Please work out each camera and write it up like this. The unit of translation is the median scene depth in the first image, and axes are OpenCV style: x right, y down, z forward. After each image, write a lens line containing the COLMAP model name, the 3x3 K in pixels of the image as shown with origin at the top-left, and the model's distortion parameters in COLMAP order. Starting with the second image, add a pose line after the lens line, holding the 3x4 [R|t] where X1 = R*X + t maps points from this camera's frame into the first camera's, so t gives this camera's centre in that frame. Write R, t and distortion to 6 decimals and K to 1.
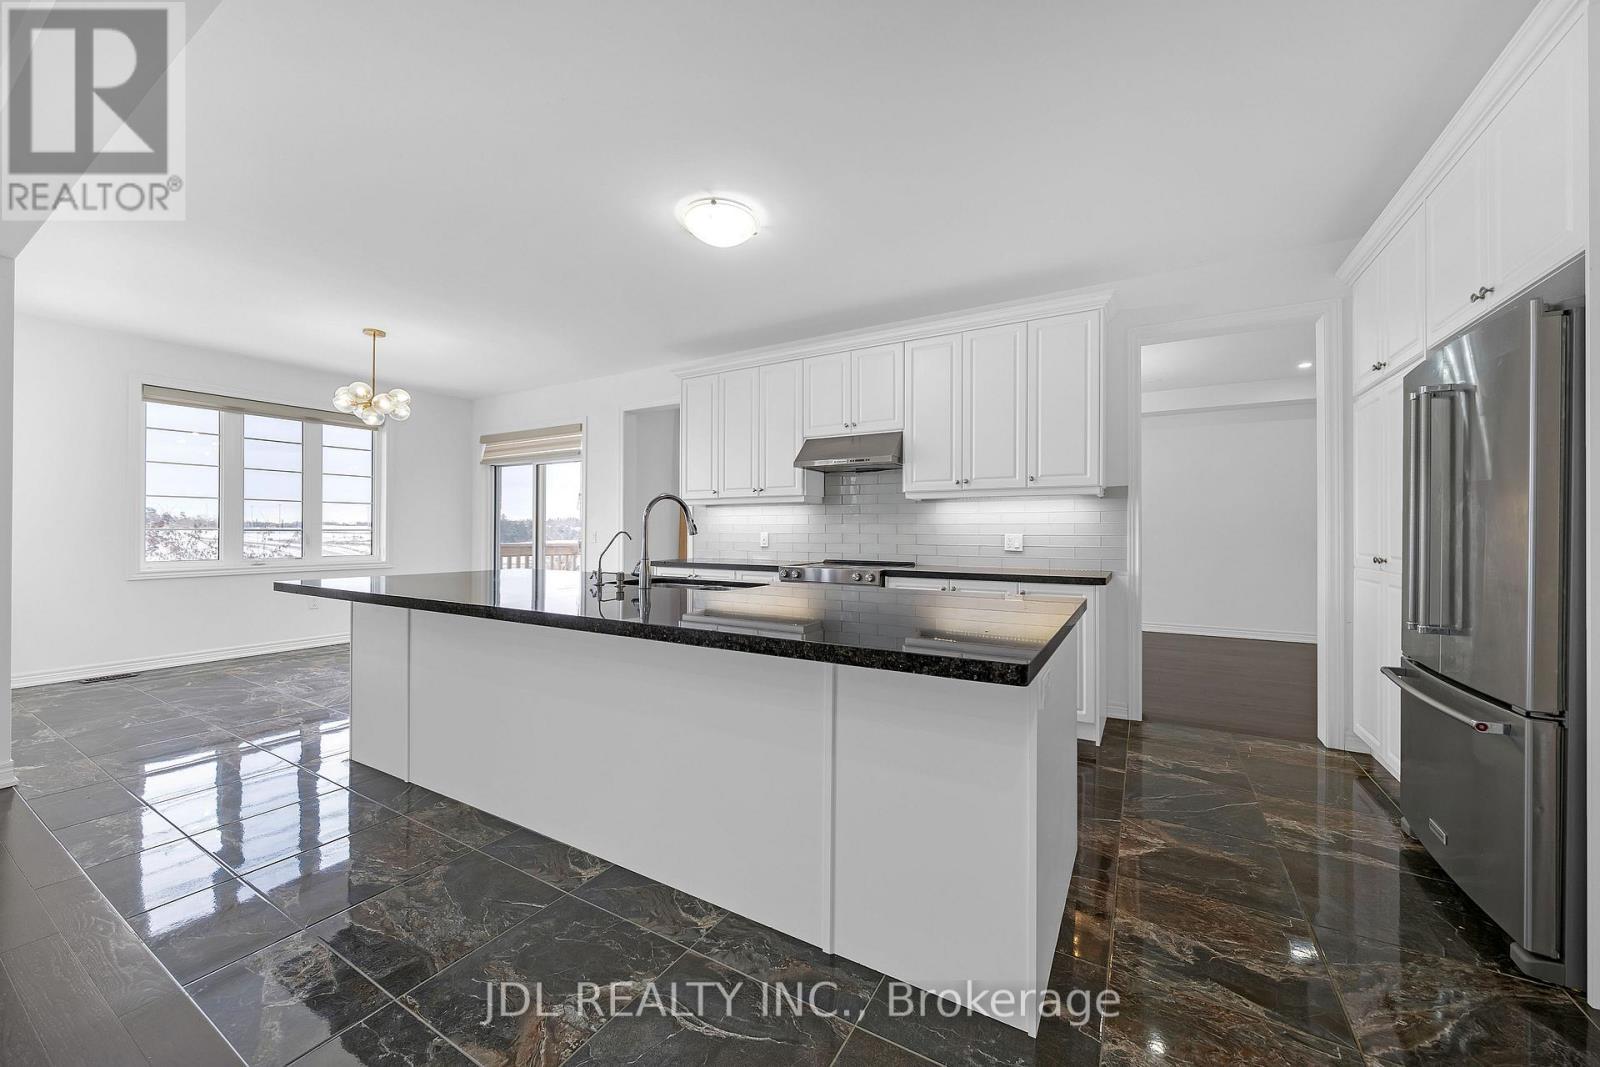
lens RADIAL K [[585.3, 0, 800.0], [0, 585.3, 533.5], [0, 0, 1]] dist [-0.003529, -0.000193]
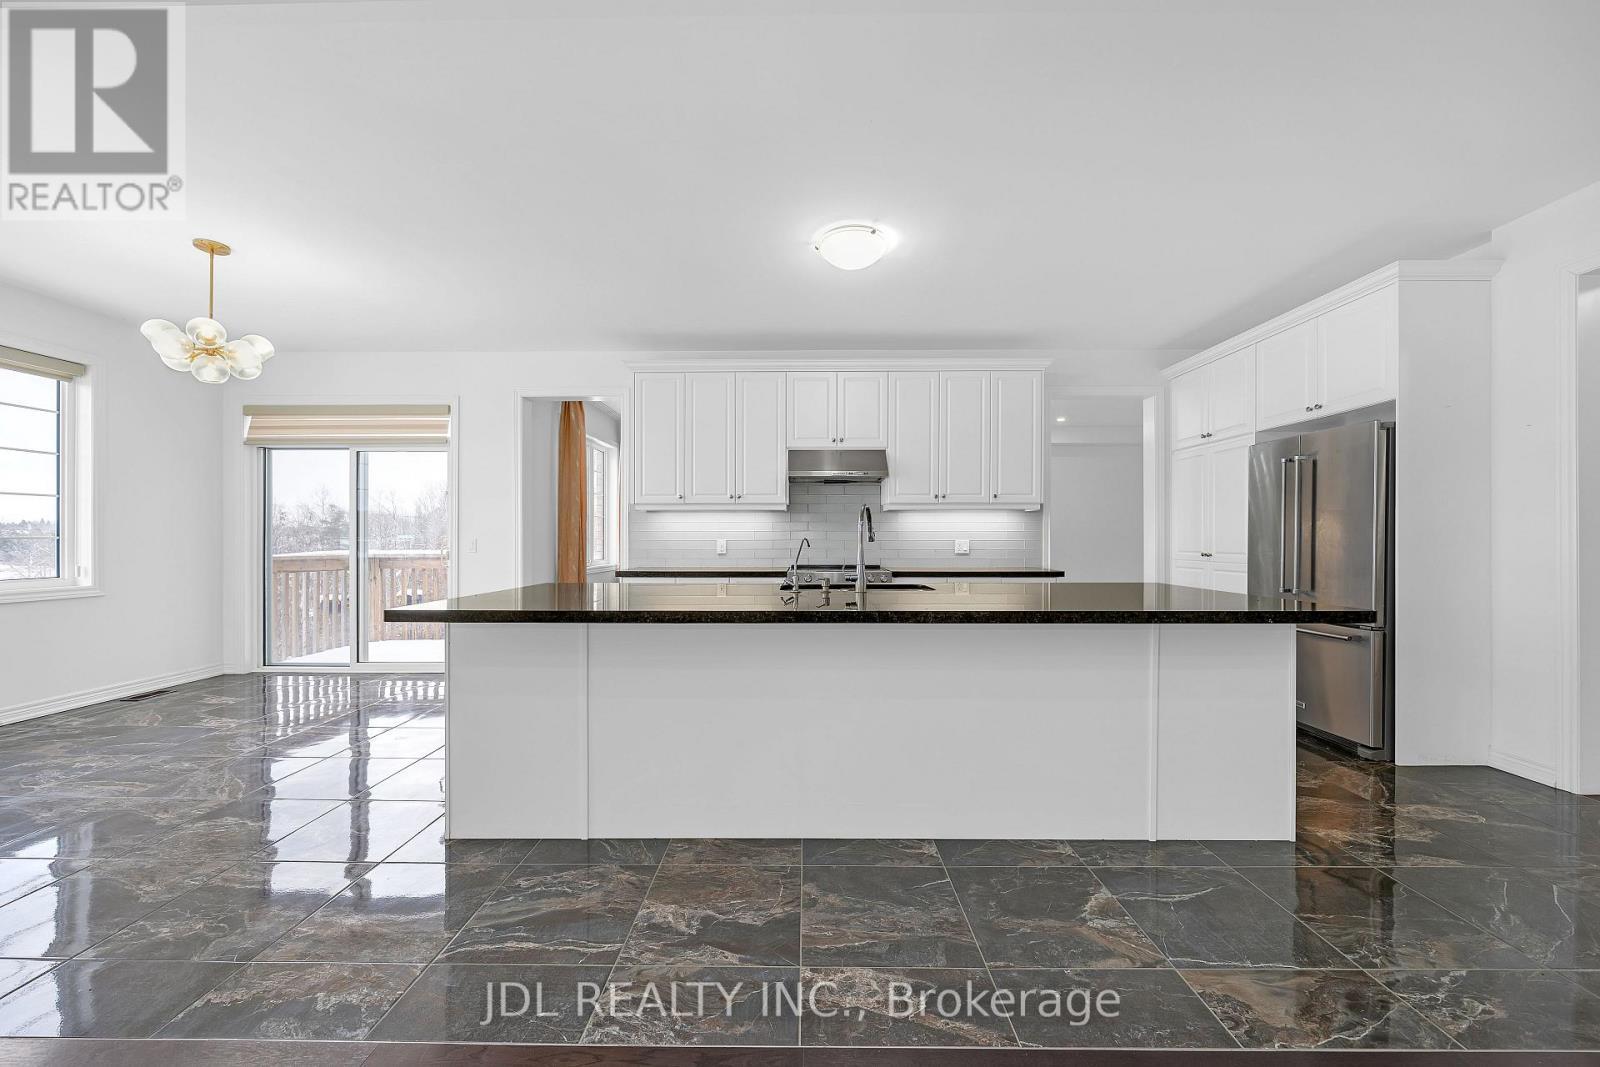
lens RADIAL K [[597.7, 0, 800.5], [0, 597.7, 543.0], [0, 0, 1]] dist [-0.008490, -0.000004]
pose [[0.871008, -0.006005, 0.491232, -0.521850], [0.003835, 0.999978, 0.005425, -0.000534], [-0.491253, -0.002842, 0.871012, 0.069300]]
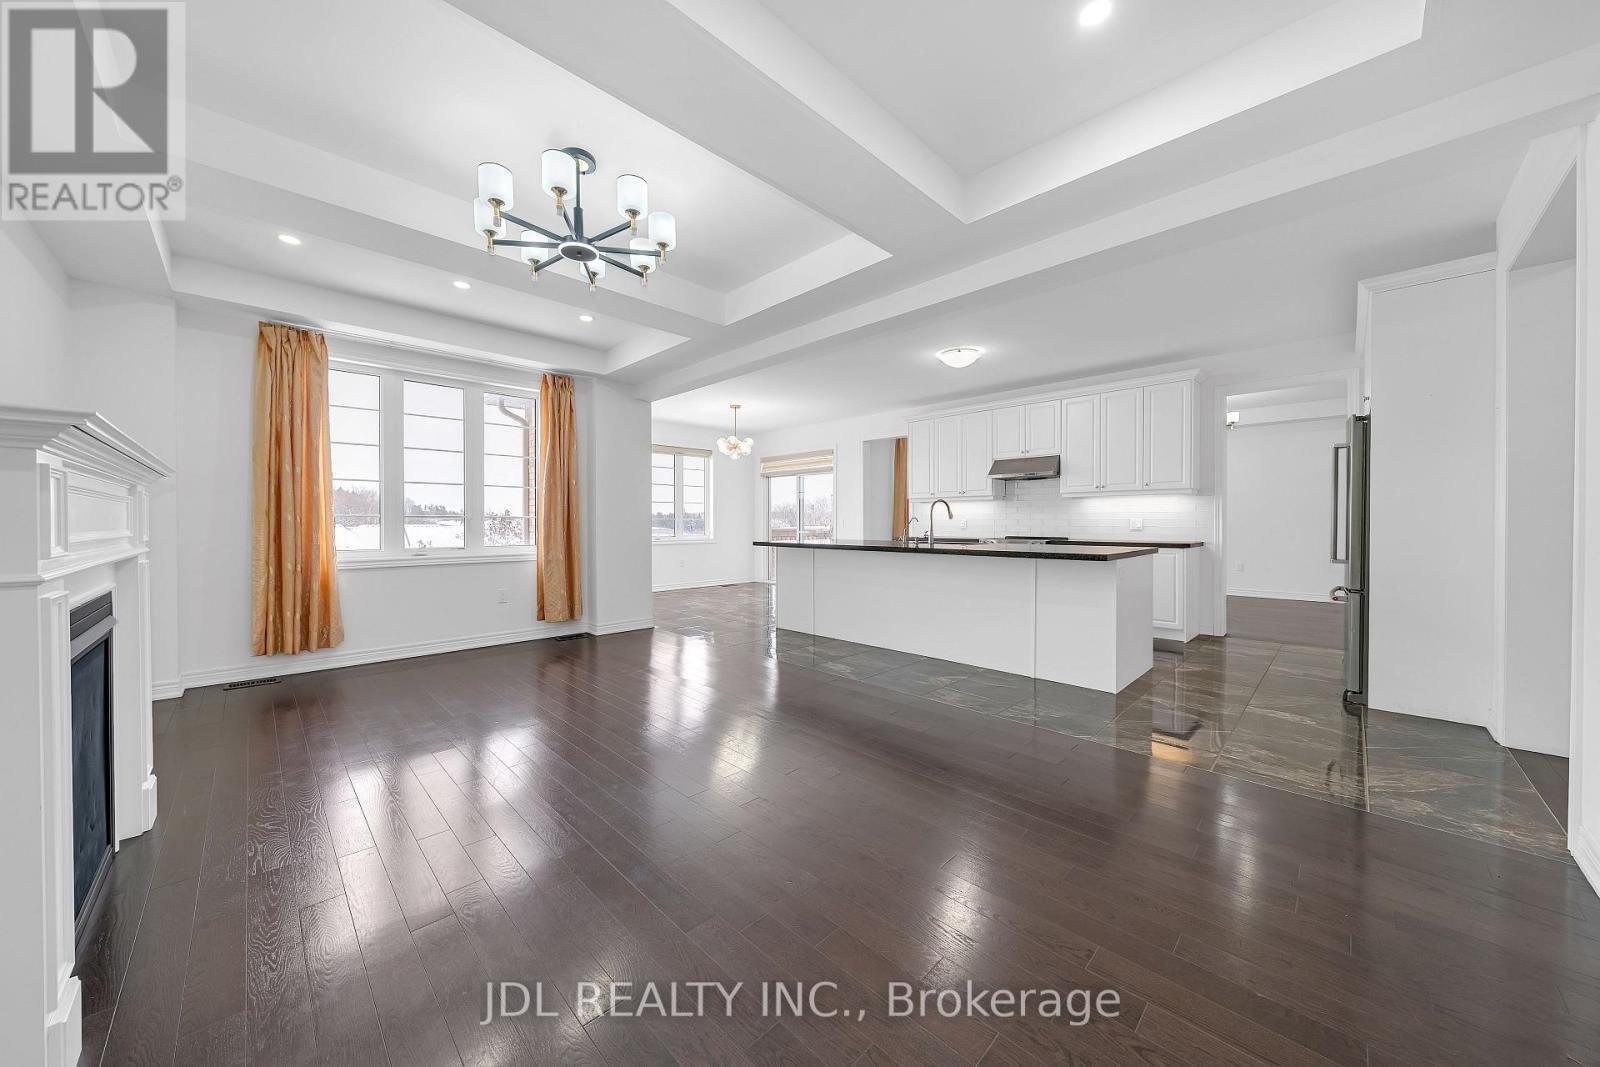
lens RADIAL K [[551.7, 0, 800.0], [0, 551.7, 533.5], [0, 0, 1]] dist [-0.007957, -0.000131]
pose [[0.965439, 0.002926, -0.260615, -0.114983], [0.001357, 0.999867, 0.016251, 0.014396], [0.260627, -0.016043, 0.965306, -0.624802]]
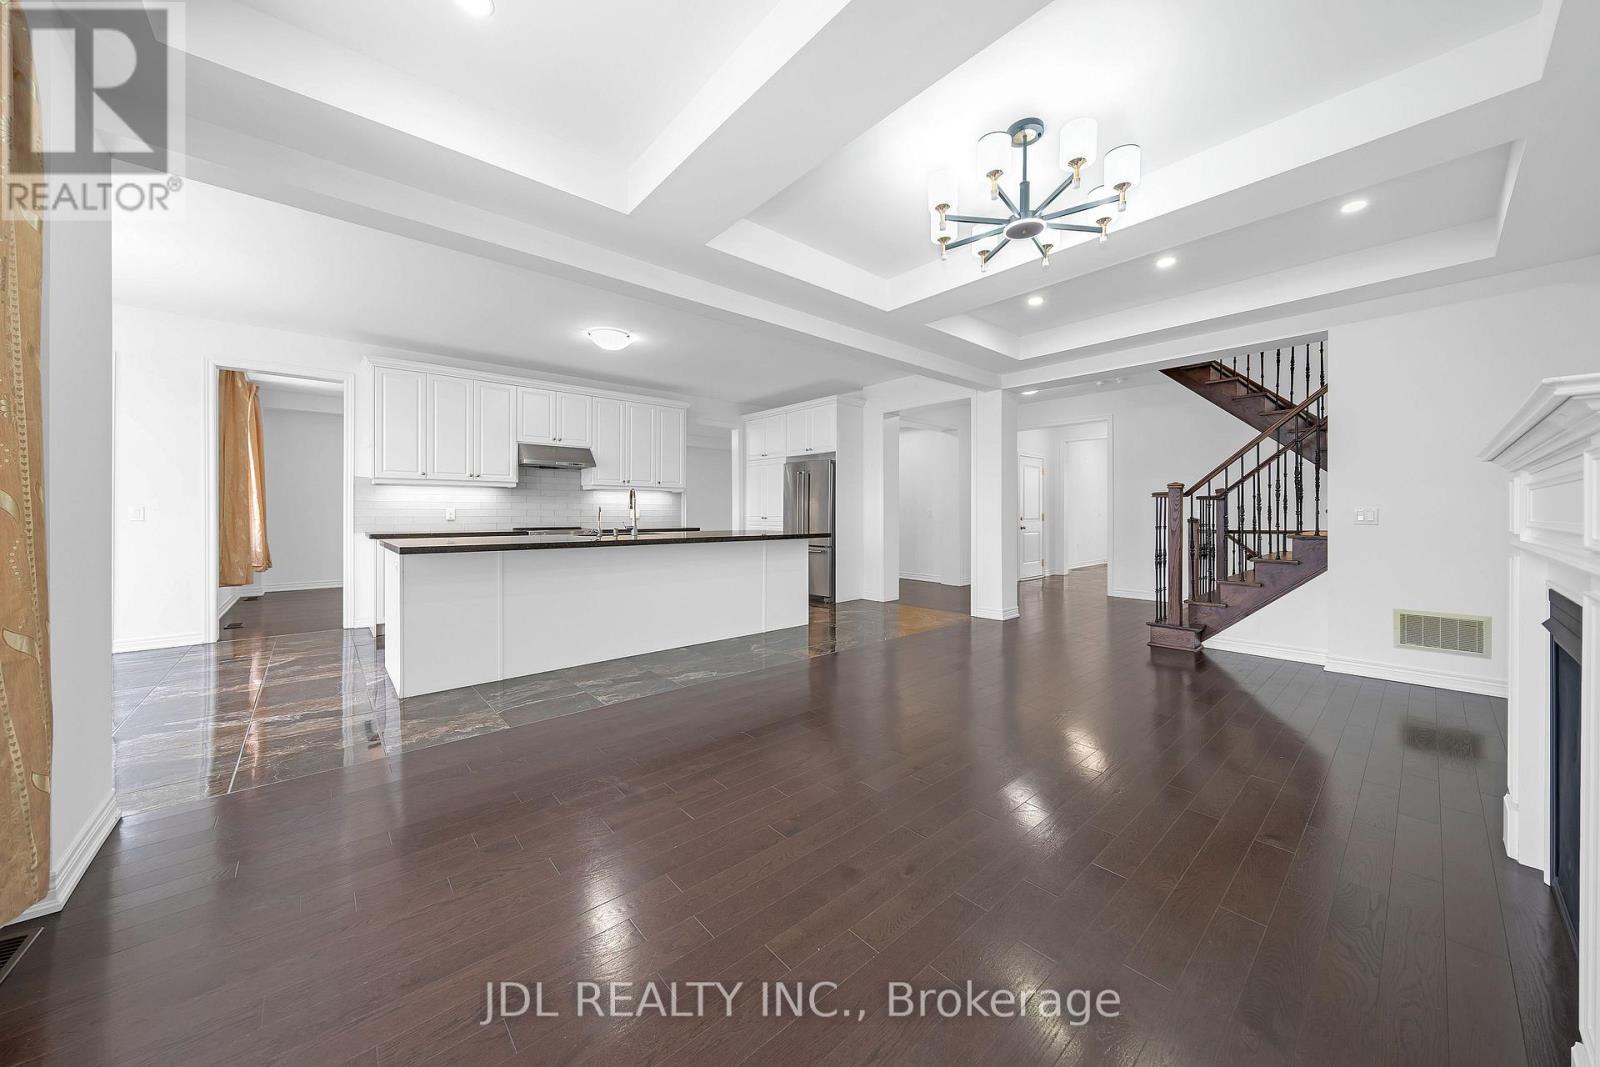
lens RADIAL K [[551.7, 0, 800.0], [0, 551.7, 533.5], [0, 0, 1]] dist [-0.007957, -0.000131]
pose [[0.326258, -0.035762, 0.944604, -1.101221], [0.002988, 0.999318, 0.036802, 0.012681], [-0.945276, -0.009184, 0.326142, -0.088441]]
